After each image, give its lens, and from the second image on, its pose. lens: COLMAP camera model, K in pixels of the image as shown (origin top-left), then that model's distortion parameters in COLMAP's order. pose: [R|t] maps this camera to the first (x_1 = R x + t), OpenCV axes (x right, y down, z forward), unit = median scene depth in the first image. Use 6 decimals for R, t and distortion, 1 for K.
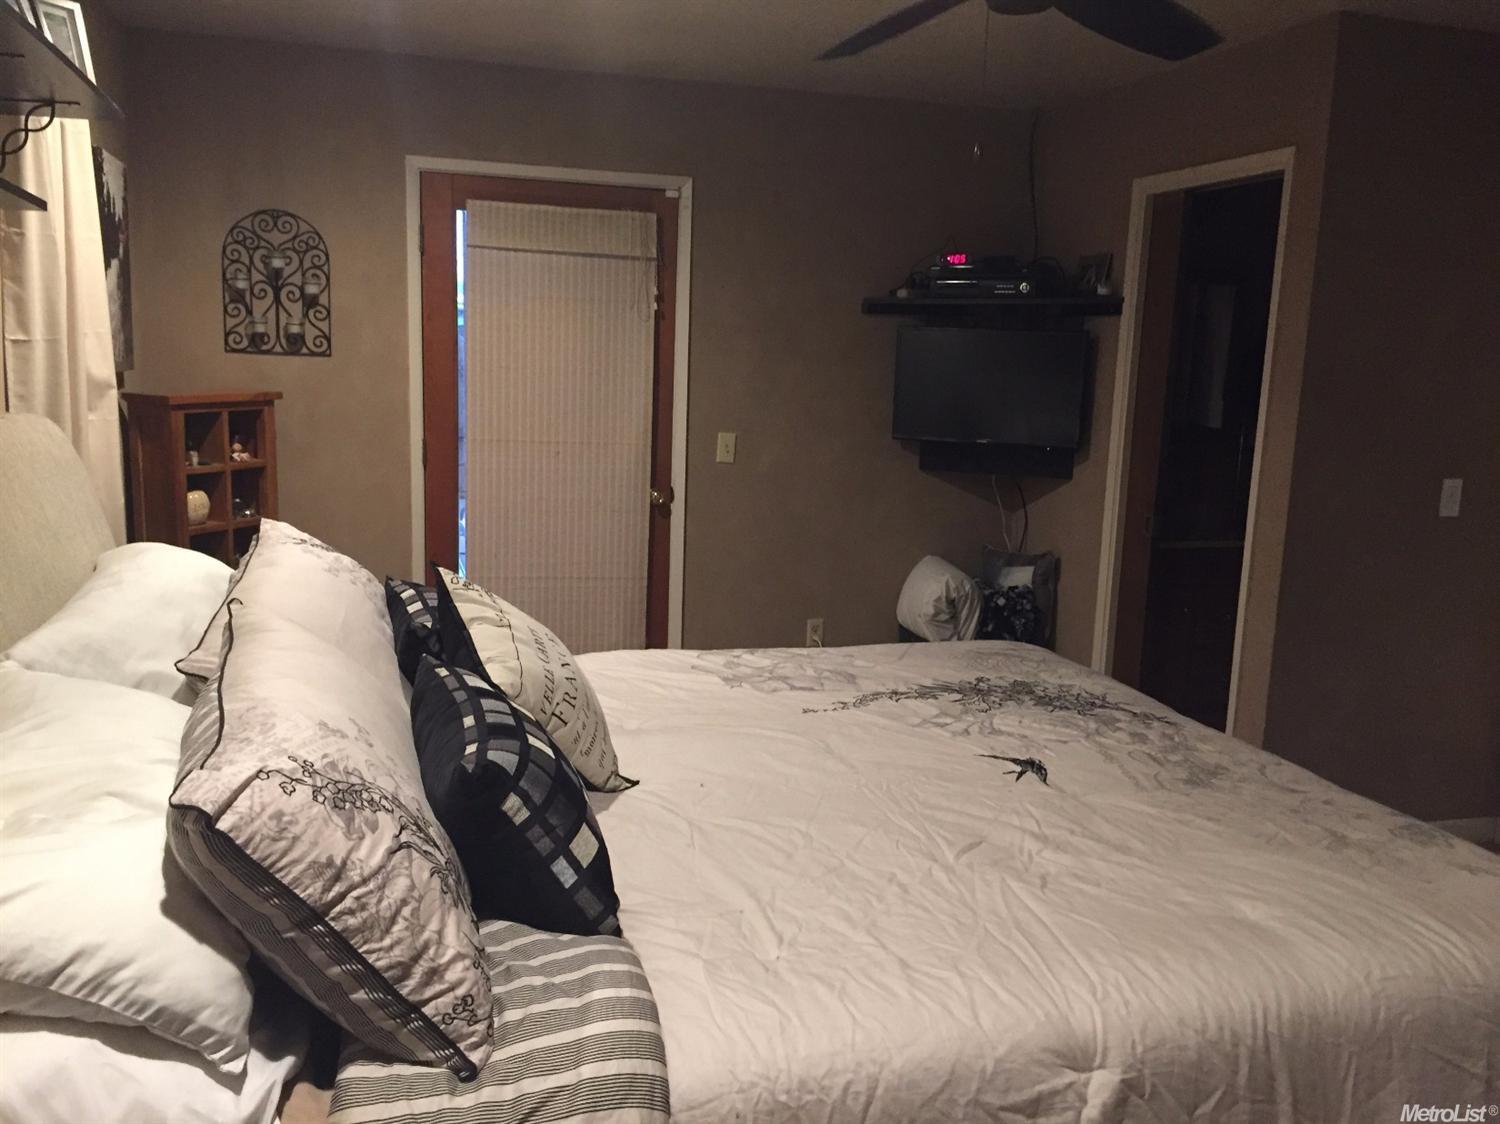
lens RADIAL K [[1288.5, 0, 752.2], [0, 1288.5, 564.3], [0, 0, 1]] dist [0.068759, -0.062039]
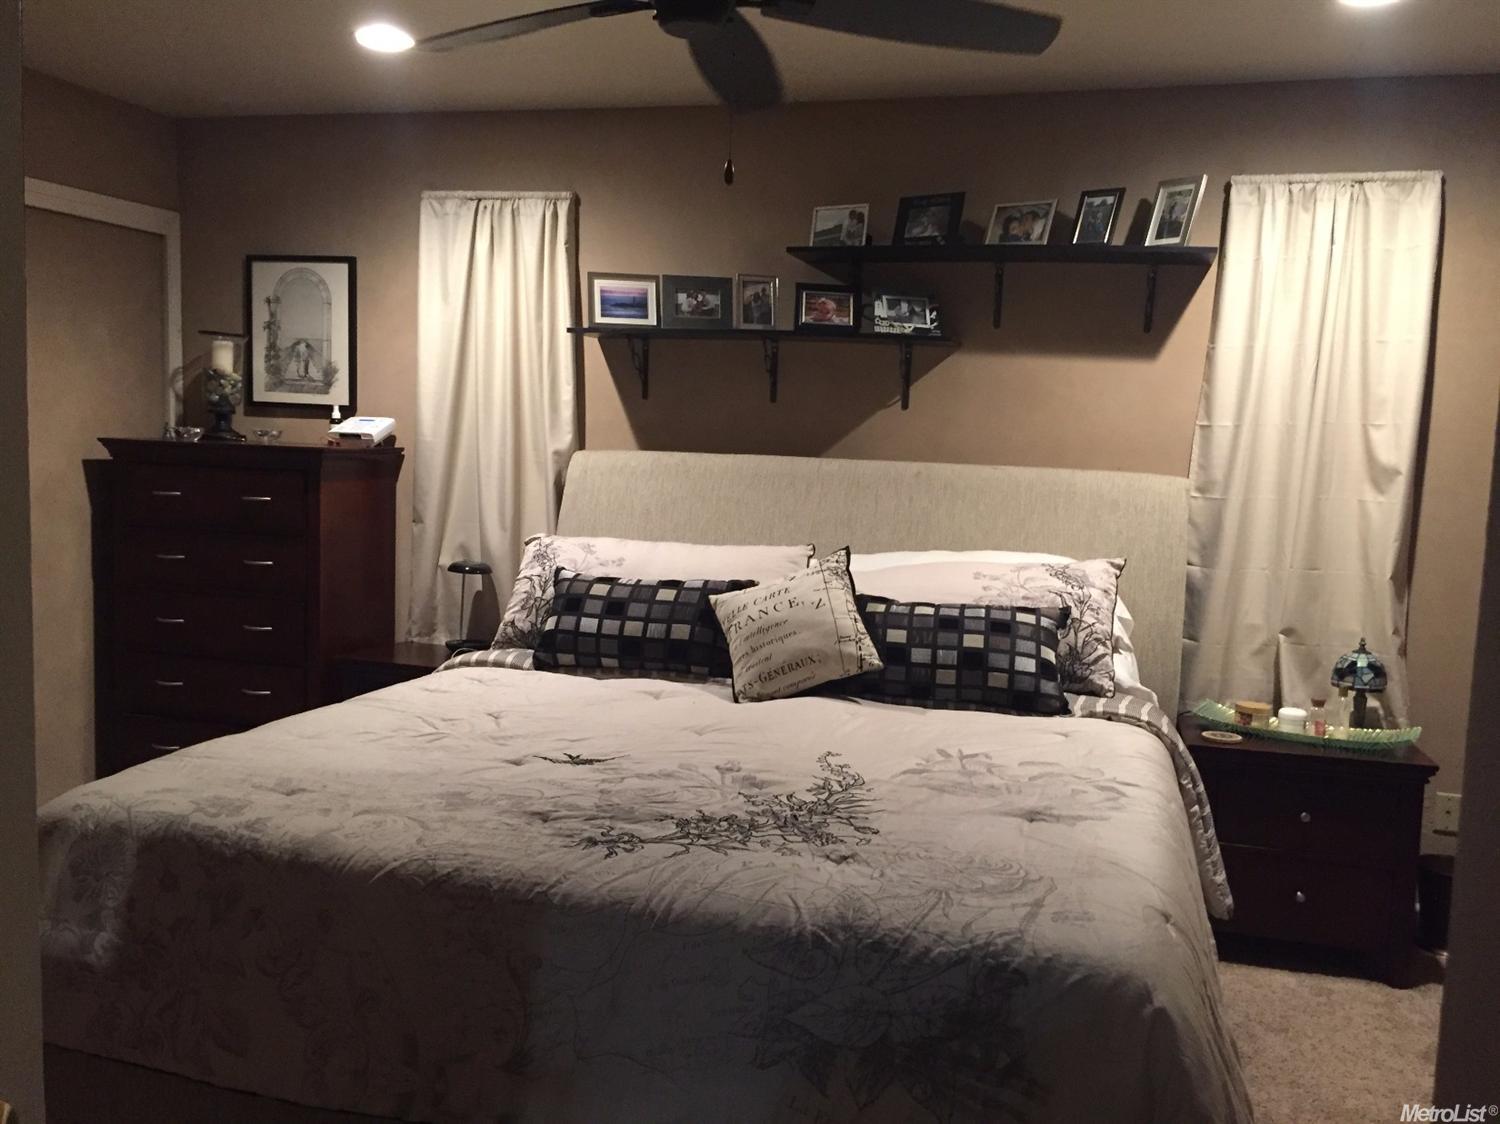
lens RADIAL K [[1288.5, 0, 752.4], [0, 1288.5, 563.2], [0, 0, 1]] dist [0.068759, -0.062039]
pose [[-0.540986, 0.037313, -0.840203, 0.849814], [-0.188742, 0.968147, 0.164522, -0.166664], [0.819579, 0.247586, -0.516712, 1.355155]]
